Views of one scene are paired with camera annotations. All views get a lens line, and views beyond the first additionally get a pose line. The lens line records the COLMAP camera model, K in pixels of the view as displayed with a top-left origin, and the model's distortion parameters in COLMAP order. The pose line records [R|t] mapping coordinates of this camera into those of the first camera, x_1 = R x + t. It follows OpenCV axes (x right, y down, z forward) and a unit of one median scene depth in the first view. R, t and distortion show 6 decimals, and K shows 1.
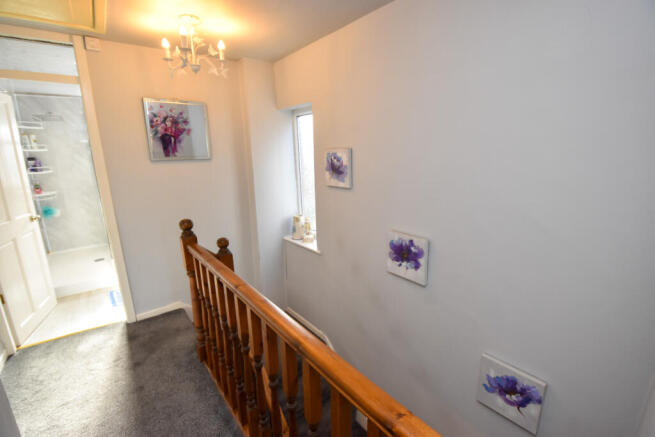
lens RADIAL K [[290.1, 0, 328.7], [0, 290.1, 219.1], [0, 0, 1]] dist [-0.015322, -0.001126]
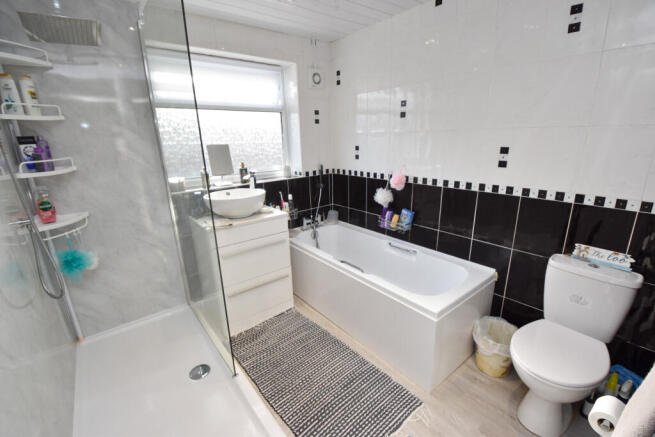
lens RADIAL K [[290.1, 0, 327.4], [0, 290.1, 218.6], [0, 0, 1]] dist [-0.015322, -0.001126]
pose [[0.999848, -0.013139, 0.011437, -0.610812], [0.012445, 0.998193, 0.058784, -0.114653], [-0.012189, -0.058632, 0.998205, 0.573521]]
